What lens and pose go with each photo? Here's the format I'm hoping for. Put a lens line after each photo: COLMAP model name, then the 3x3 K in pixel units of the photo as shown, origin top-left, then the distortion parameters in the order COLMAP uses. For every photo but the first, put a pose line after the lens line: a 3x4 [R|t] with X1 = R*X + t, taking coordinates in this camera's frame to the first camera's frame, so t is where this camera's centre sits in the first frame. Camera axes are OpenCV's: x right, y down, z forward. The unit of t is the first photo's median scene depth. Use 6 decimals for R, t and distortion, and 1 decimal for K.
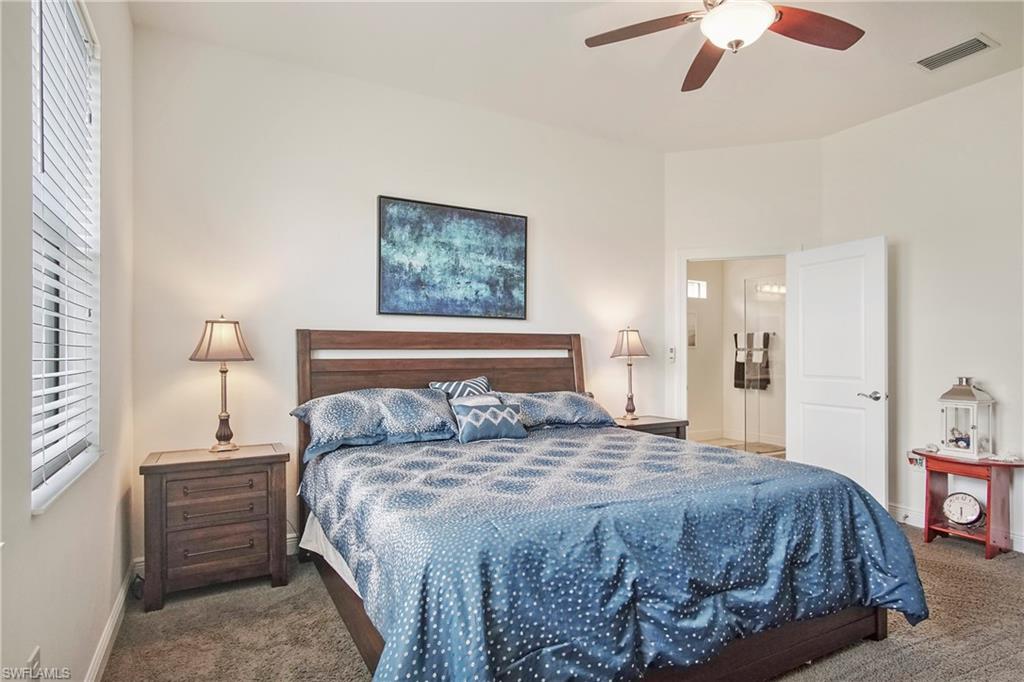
lens RADIAL K [[548.1, 0, 510.8], [0, 548.1, 357.6], [0, 0, 1]] dist [-0.001771, 0.000130]
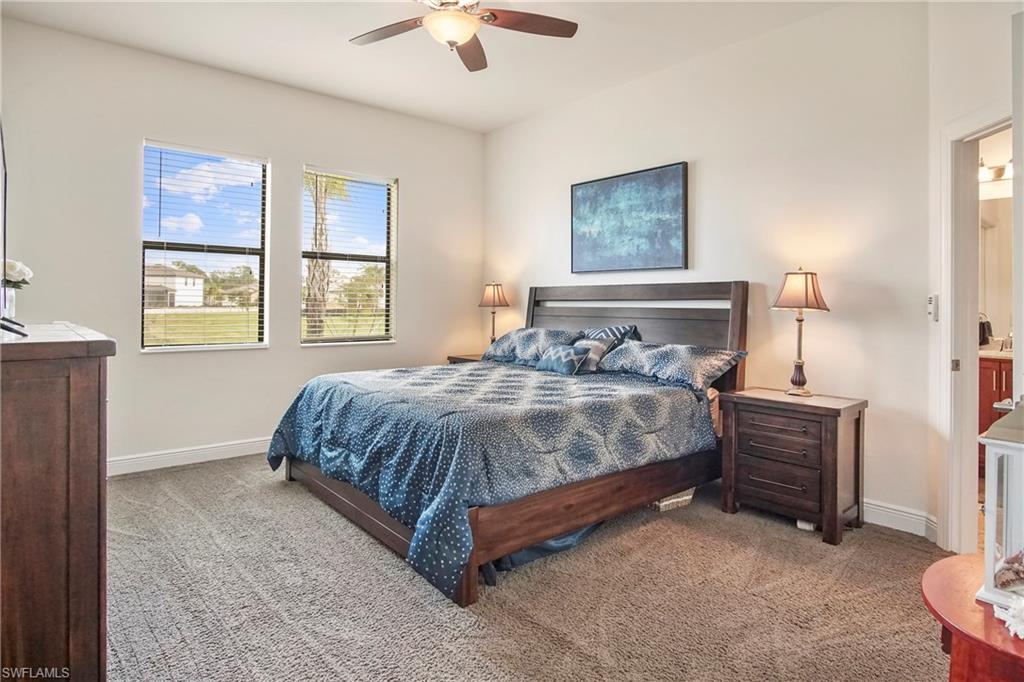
lens RADIAL K [[568.7, 0, 511.5], [0, 568.7, 303.1], [0, 0, 1]] dist [0.000625, 0.000406]
pose [[0.193274, 0.004428, -0.981135, 0.996137], [-0.012673, 0.999918, 0.002016, -0.007089], [0.981063, 0.012044, 0.193315, 0.536246]]
